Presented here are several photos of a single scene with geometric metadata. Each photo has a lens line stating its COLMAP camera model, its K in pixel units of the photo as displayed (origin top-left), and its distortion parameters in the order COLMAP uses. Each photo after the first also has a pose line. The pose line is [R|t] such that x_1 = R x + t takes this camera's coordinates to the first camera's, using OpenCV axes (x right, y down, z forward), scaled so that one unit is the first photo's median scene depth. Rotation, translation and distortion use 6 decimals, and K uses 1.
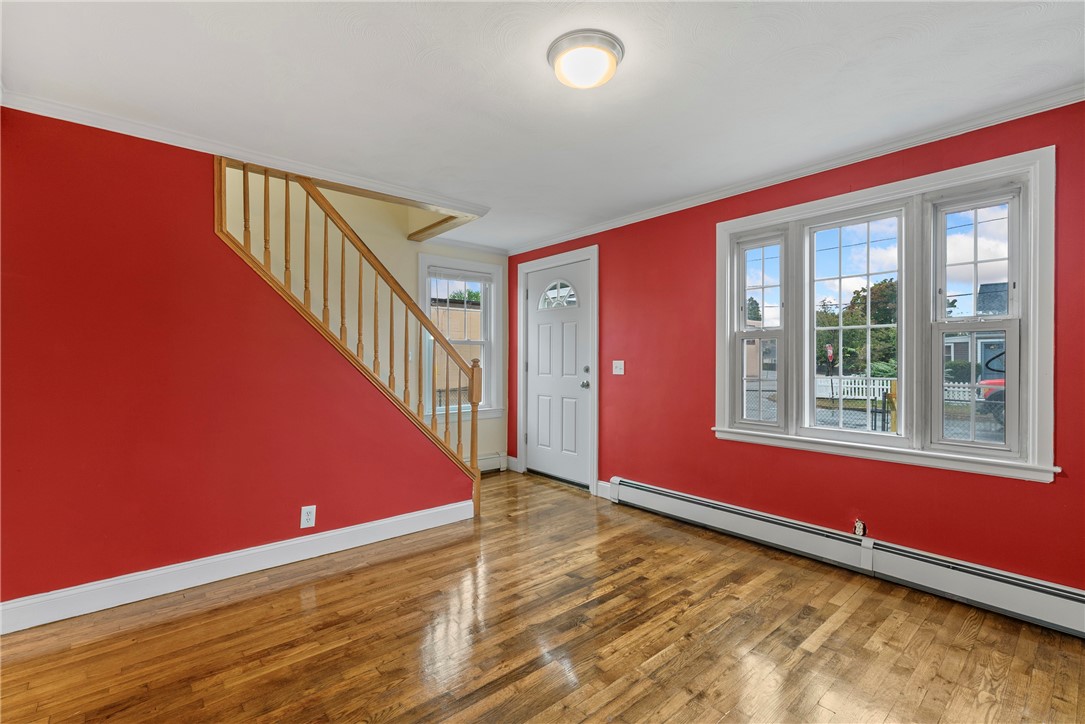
lens RADIAL K [[490.9, 0, 540.3], [0, 490.9, 359.6], [0, 0, 1]] dist [0.000781, -0.000381]
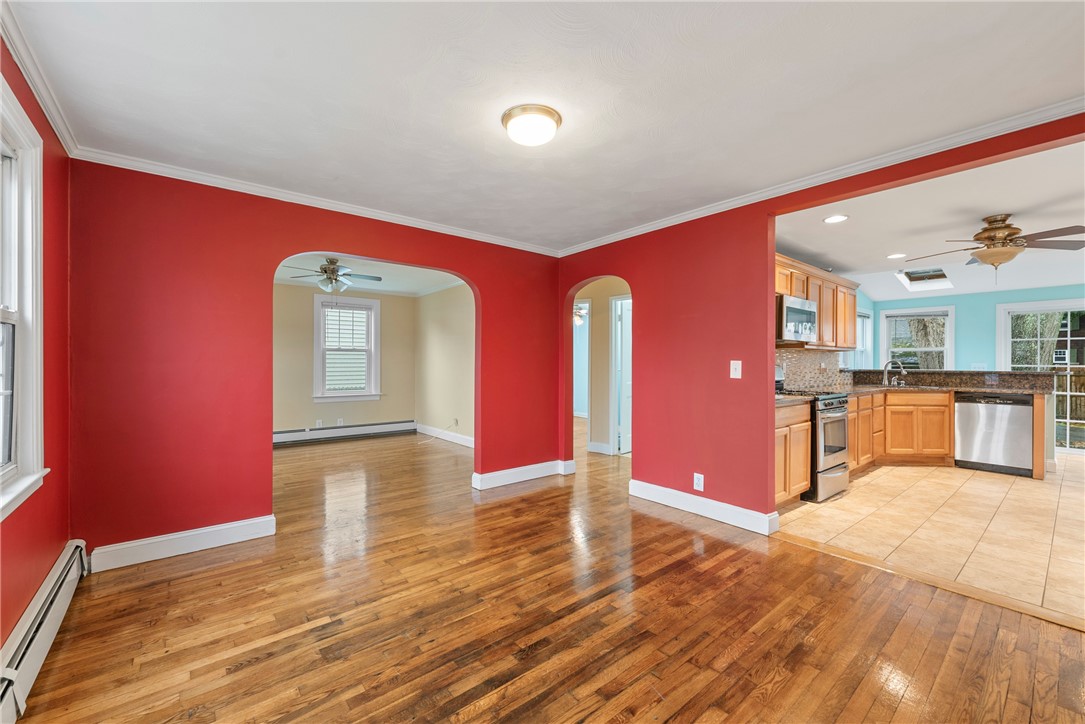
lens RADIAL K [[438.5, 0, 541.8], [0, 438.5, 362.7], [0, 0, 1]] dist [-0.000710, -0.000082]
pose [[-0.999809, -0.001674, 0.019453, 0.025468], [-0.001632, 0.999996, 0.002165, 0.002328], [-0.019457, 0.002133, -0.999808, 1.305576]]
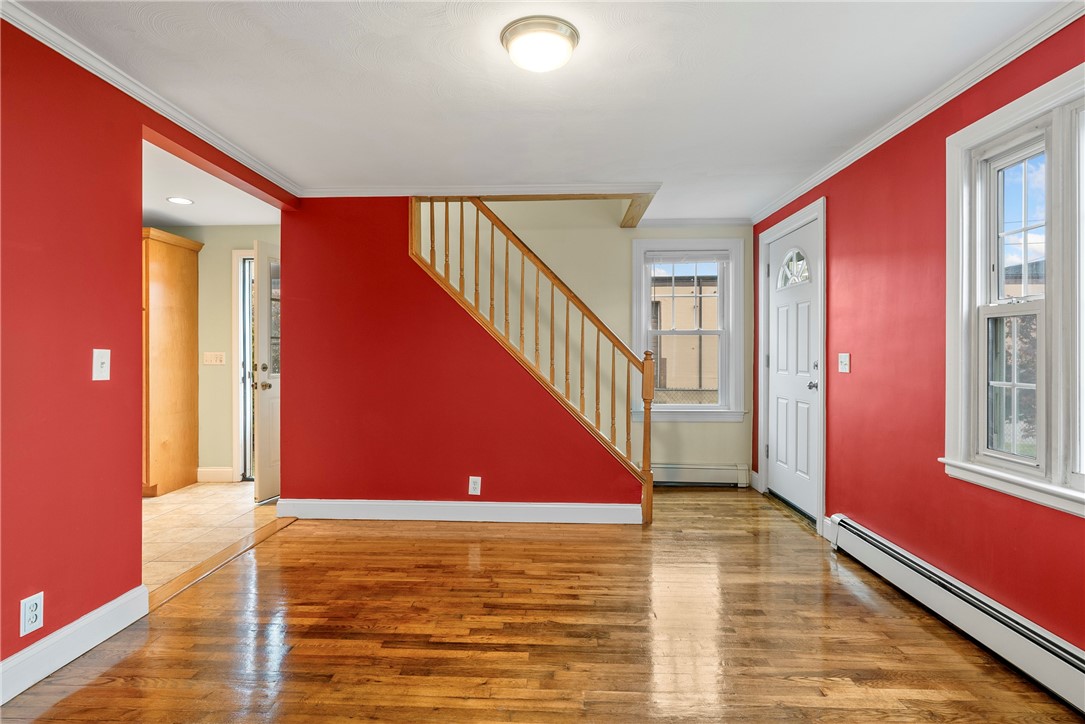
lens RADIAL K [[560.7, 0, 522.4], [0, 560.7, 353.3], [0, 0, 1]] dist [-0.005906, 0.001327]
pose [[0.724779, 0.002602, -0.688976, 0.507278], [-0.002256, 0.999996, 0.001403, 0.002363], [0.688977, 0.000537, 0.724783, 0.105835]]
